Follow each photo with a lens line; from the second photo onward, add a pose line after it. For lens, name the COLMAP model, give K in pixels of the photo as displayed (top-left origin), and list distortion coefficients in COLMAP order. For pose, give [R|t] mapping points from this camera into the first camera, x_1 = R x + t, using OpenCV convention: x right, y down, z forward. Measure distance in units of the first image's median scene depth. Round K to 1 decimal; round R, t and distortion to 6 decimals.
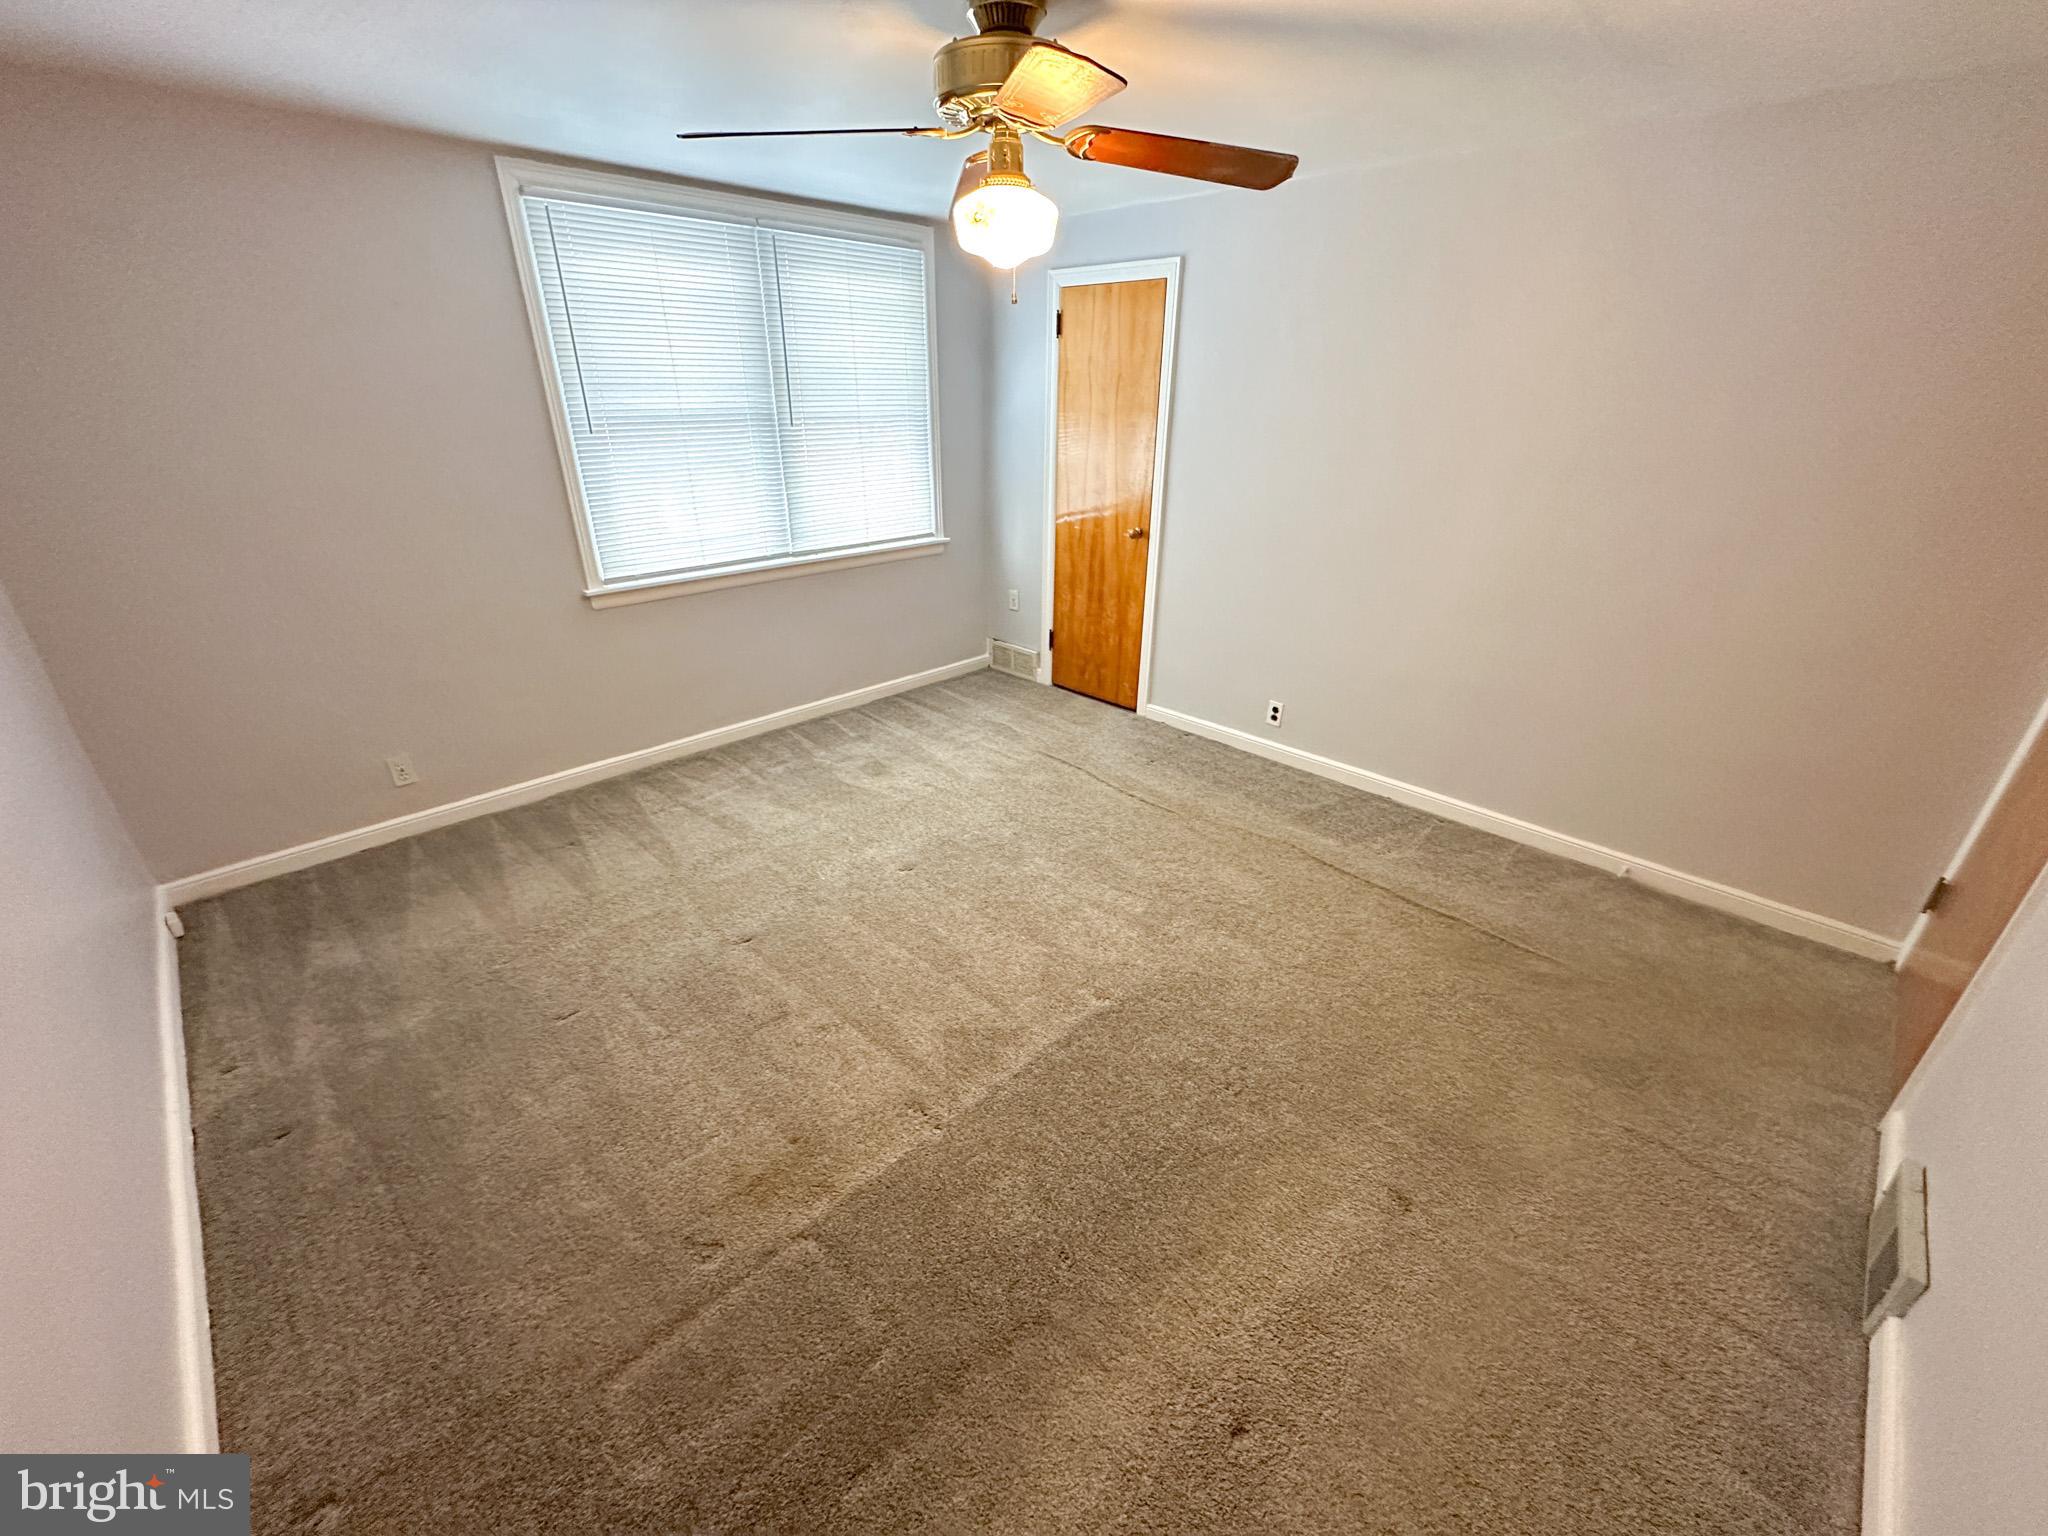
lens RADIAL K [[817.7, 0, 1029.2], [0, 817.7, 774.1], [0, 0, 1]] dist [-0.003487, 0.000274]
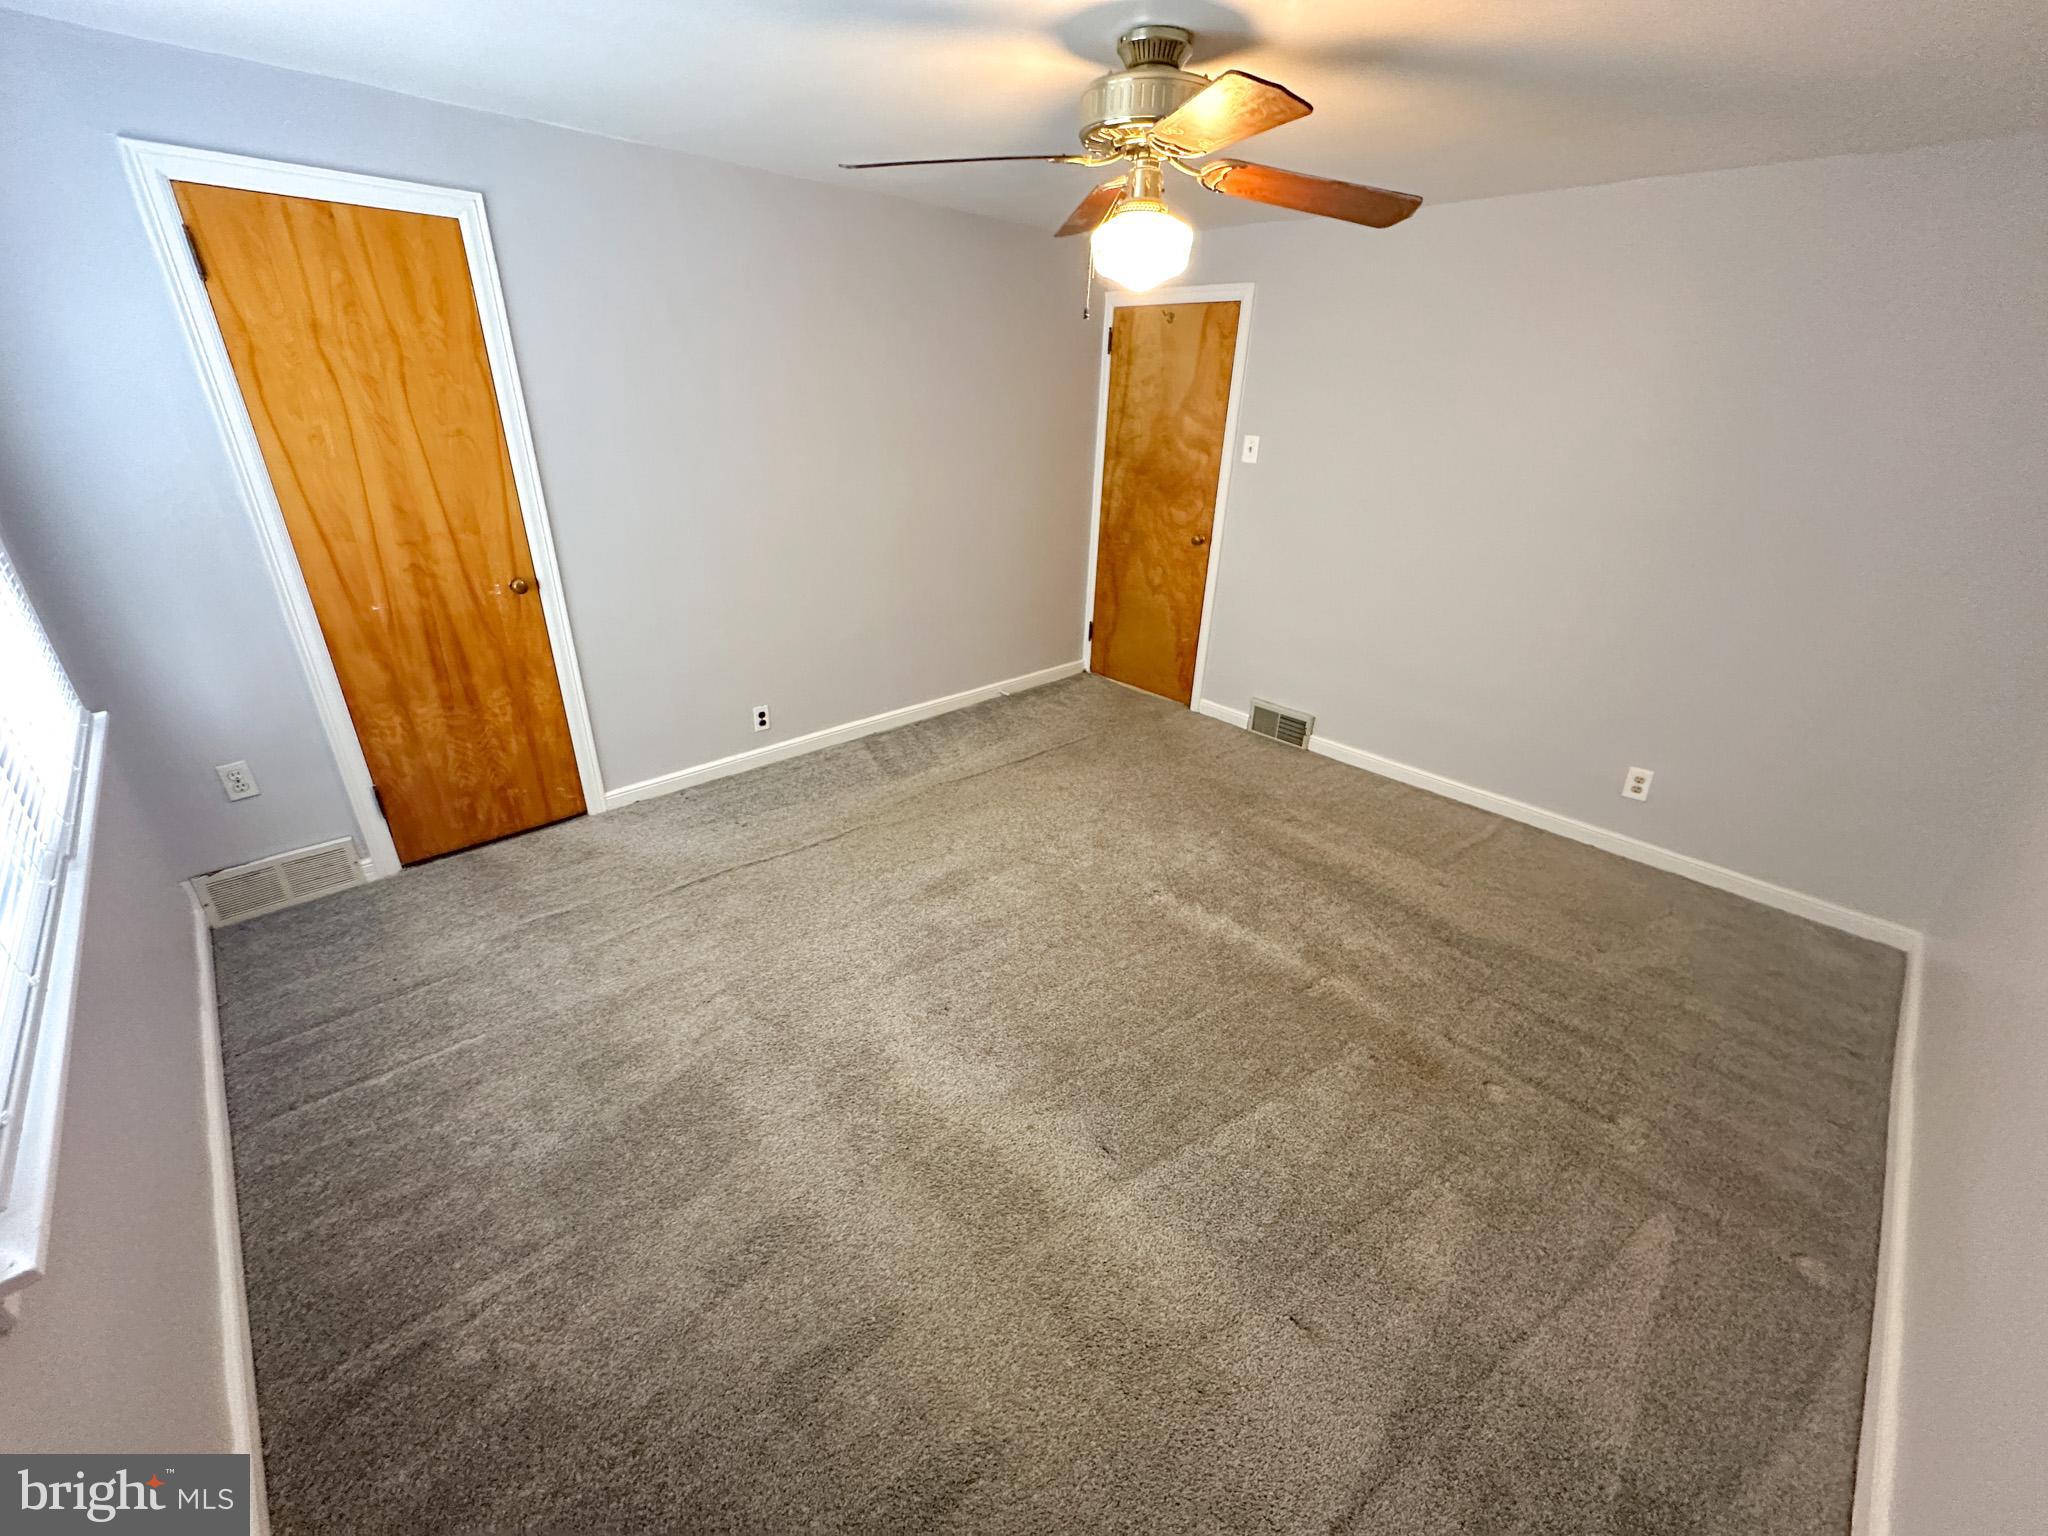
lens RADIAL K [[817.7, 0, 1026.6], [0, 817.7, 768.9], [0, 0, 1]] dist [-0.003487, 0.000274]
pose [[0.028913, -0.434691, 0.900115, -0.545248], [0.402023, 0.829508, 0.387679, -0.254219], [-0.915173, 0.350658, 0.198739, 0.503796]]
